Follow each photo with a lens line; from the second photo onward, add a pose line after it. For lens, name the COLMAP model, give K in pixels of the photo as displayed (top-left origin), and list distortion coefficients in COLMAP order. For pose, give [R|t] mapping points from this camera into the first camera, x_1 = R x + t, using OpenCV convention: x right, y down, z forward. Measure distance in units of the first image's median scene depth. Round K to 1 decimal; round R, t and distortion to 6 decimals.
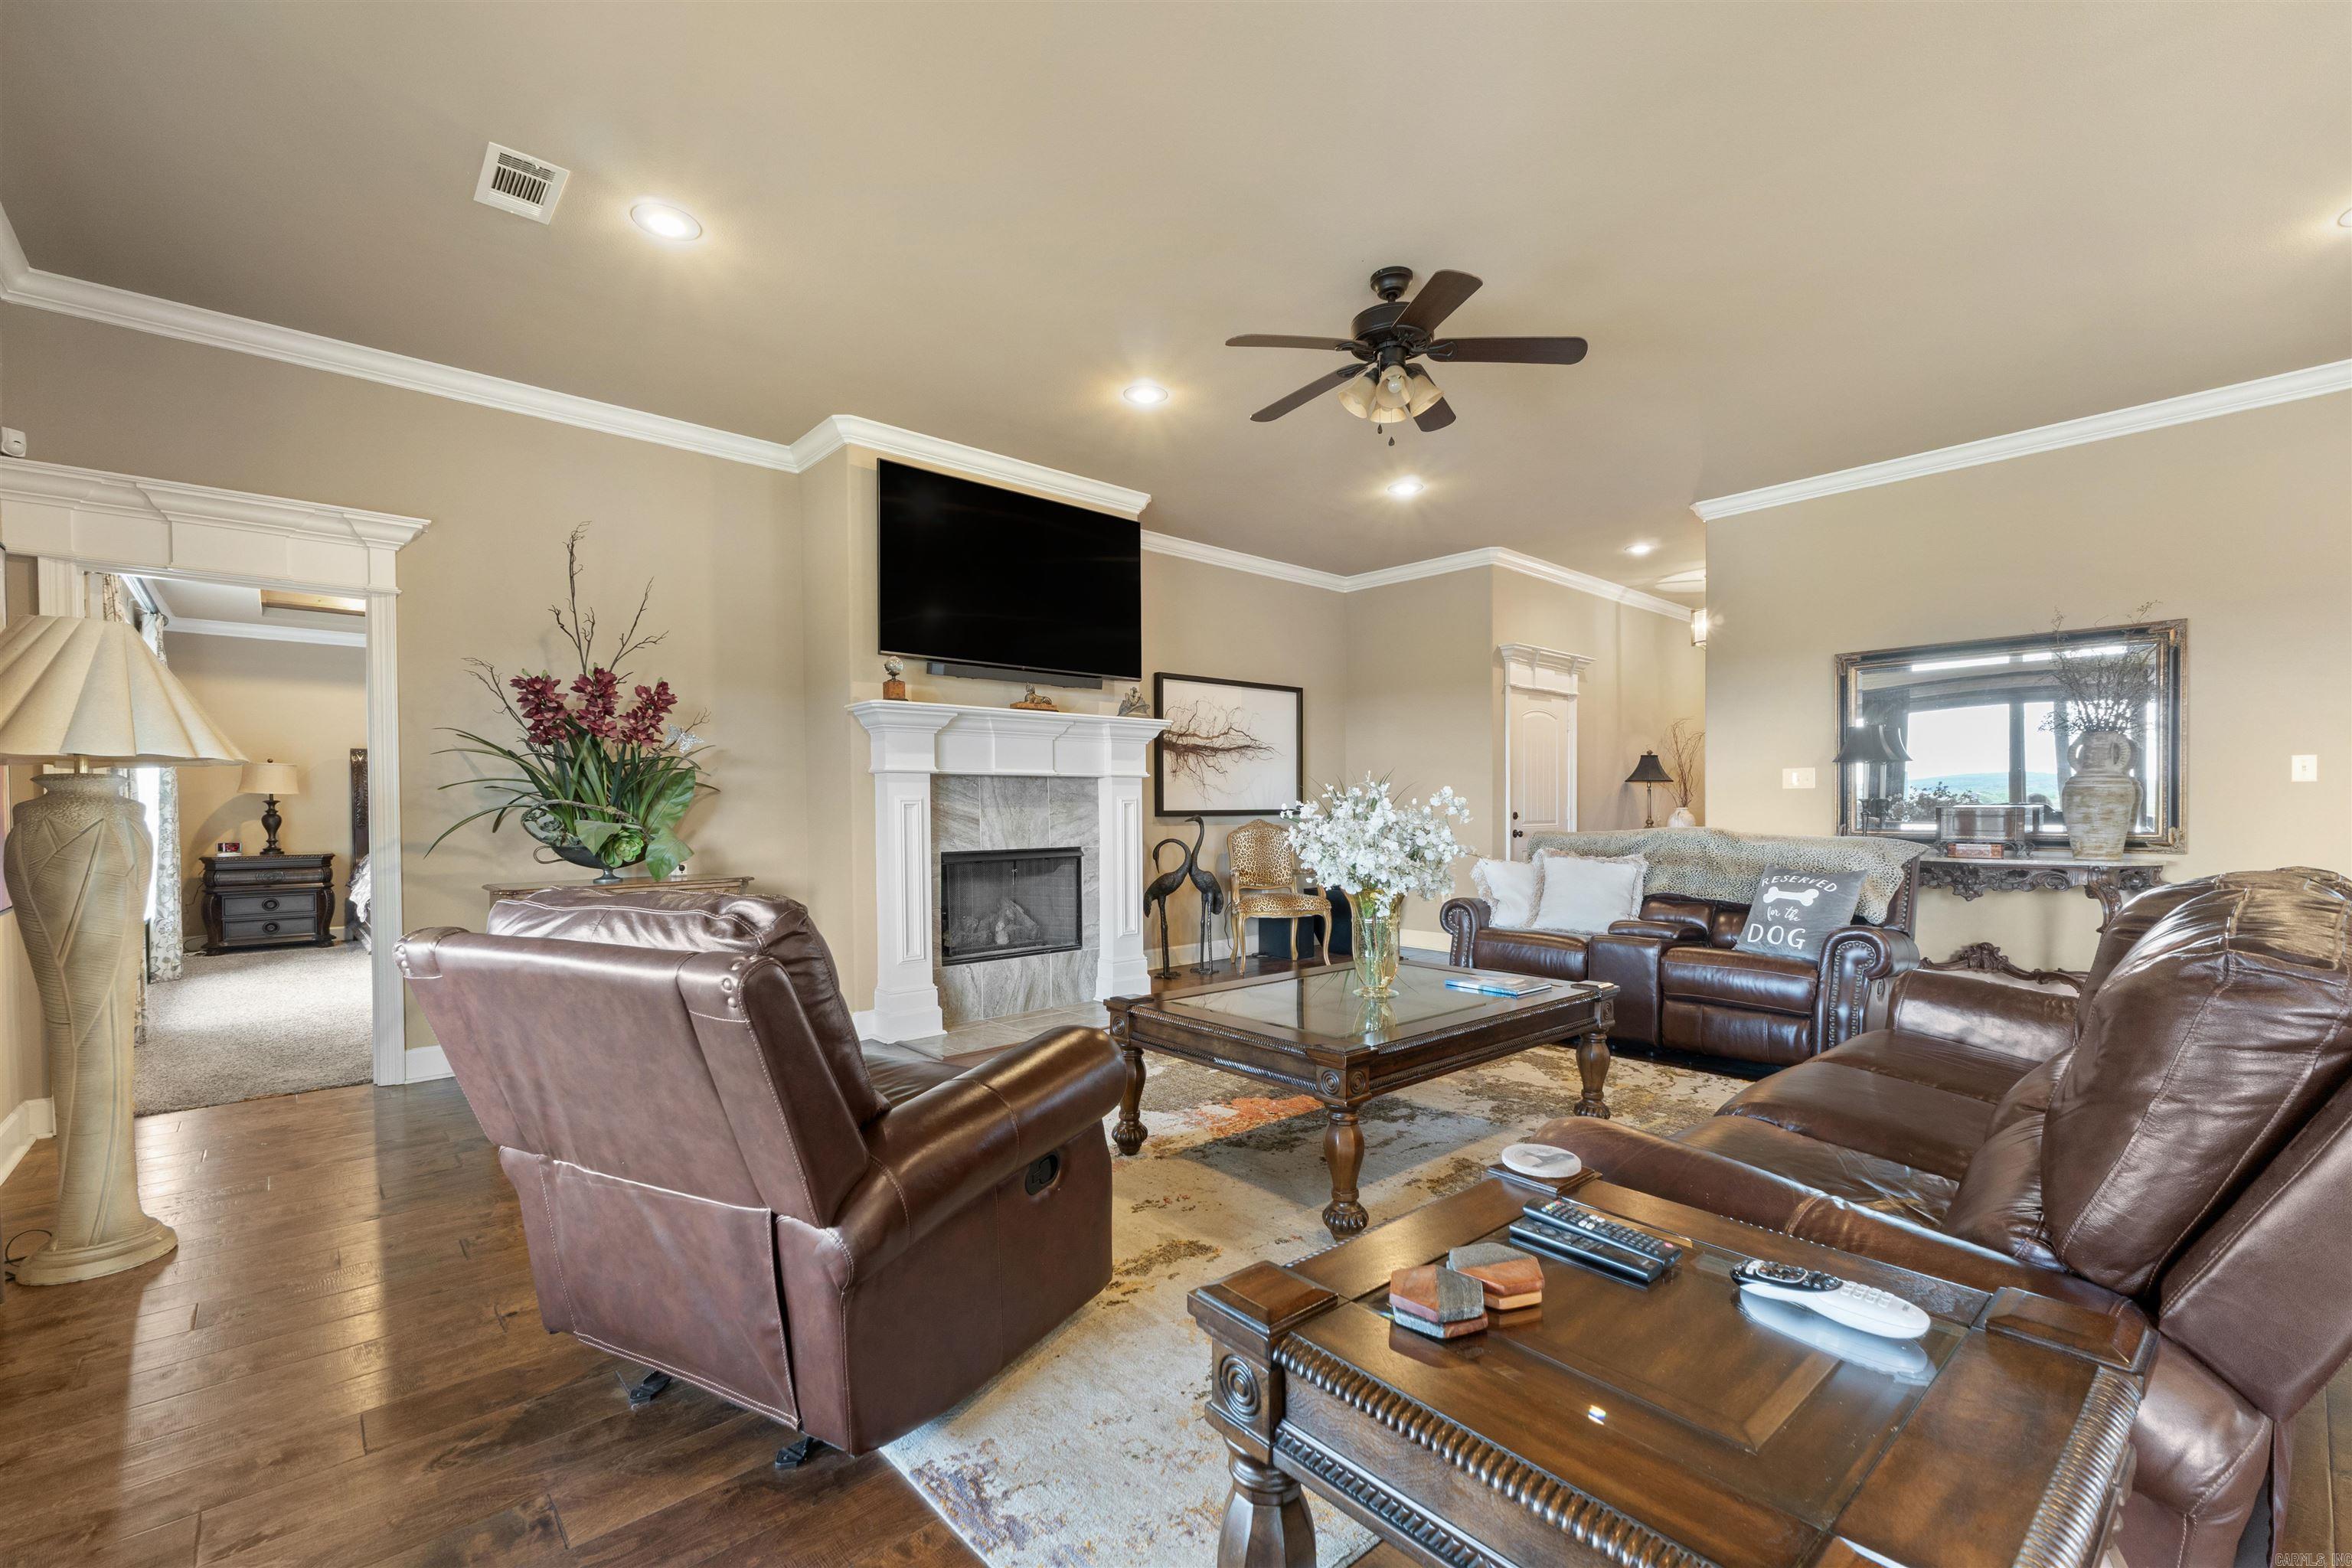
lens RADIAL K [[1004.1, 0, 1175.4], [0, 1004.1, 823.2], [0, 0, 1]] dist [0.001307, 0.000025]
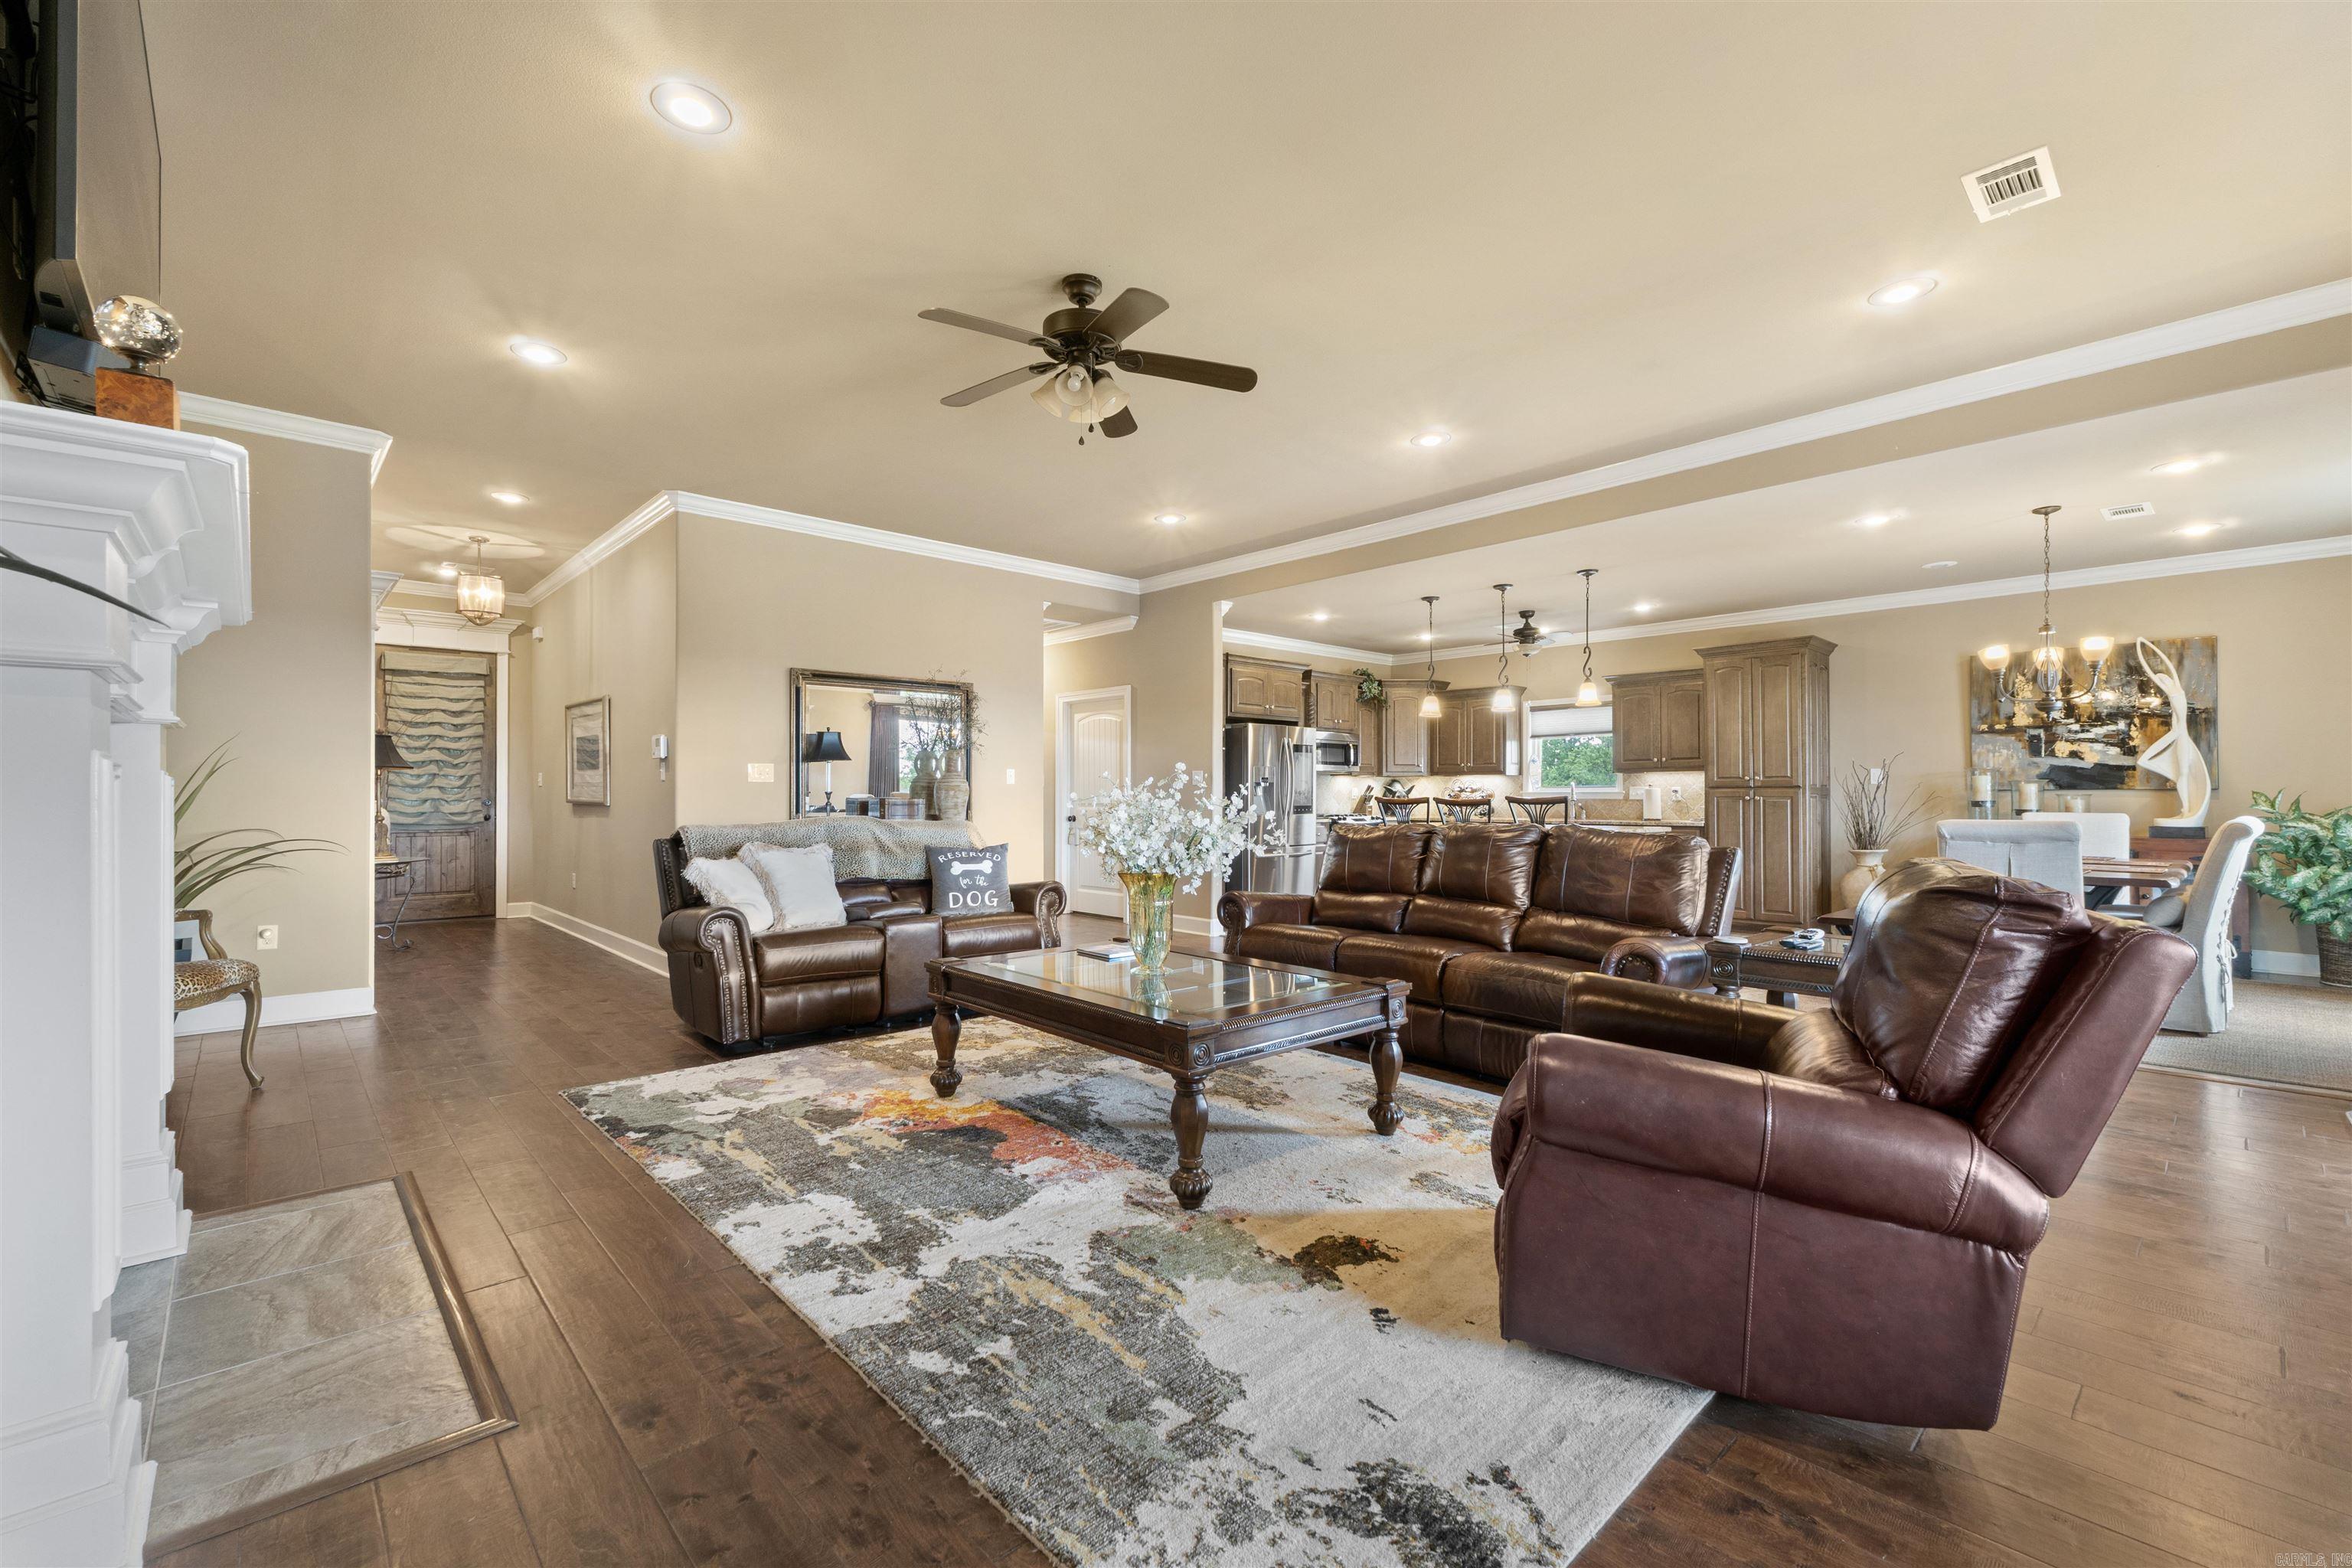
lens RADIAL K [[994.2, 0, 1162.5], [0, 994.2, 786.8], [0, 0, 1]] dist [0.011760, -0.000271]
pose [[-0.012116, 0.010645, 0.999870, -0.533047], [0.018524, 0.999774, -0.010419, -0.010139], [-0.999755, 0.018395, -0.012311, 0.617723]]
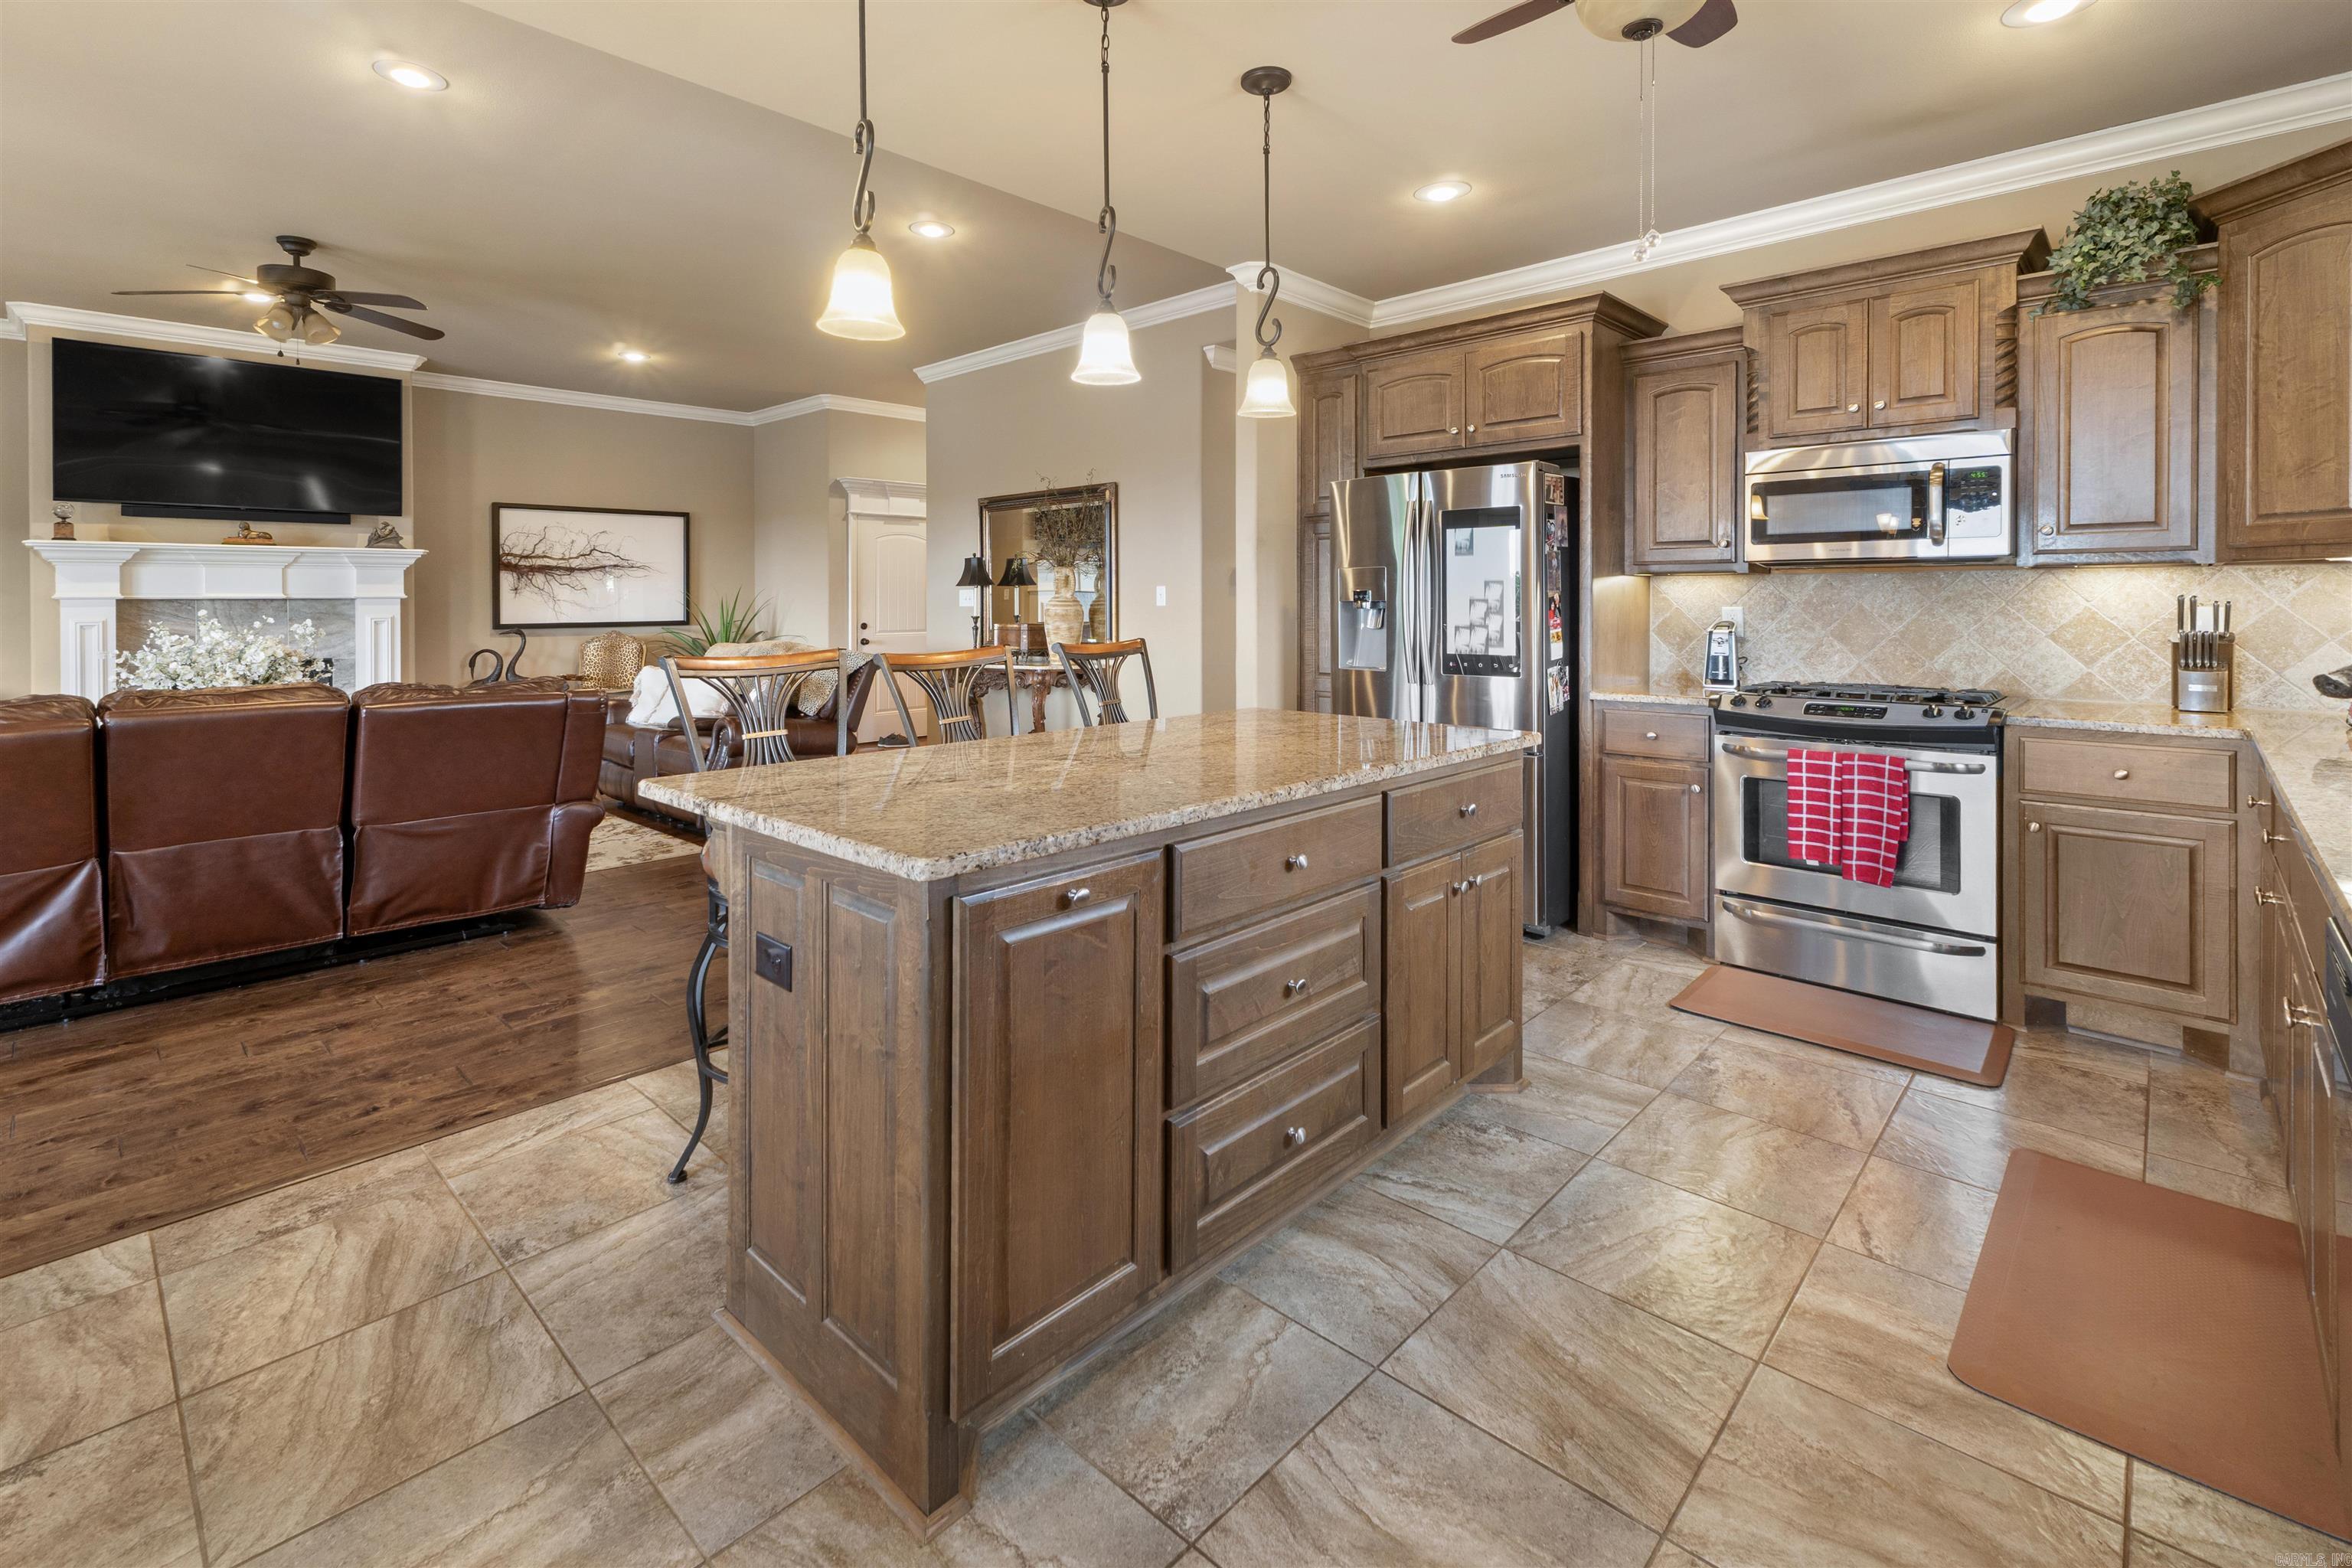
lens RADIAL K [[1059.7, 0, 1176.9], [0, 1059.7, 605.6], [0, 0, 1]] dist [0.001099, -0.000425]
pose [[0.996249, -0.002775, 0.086484, 0.836897], [0.004128, 0.999872, -0.015476, -0.015493], [-0.086430, 0.015775, 0.996133, -0.337166]]
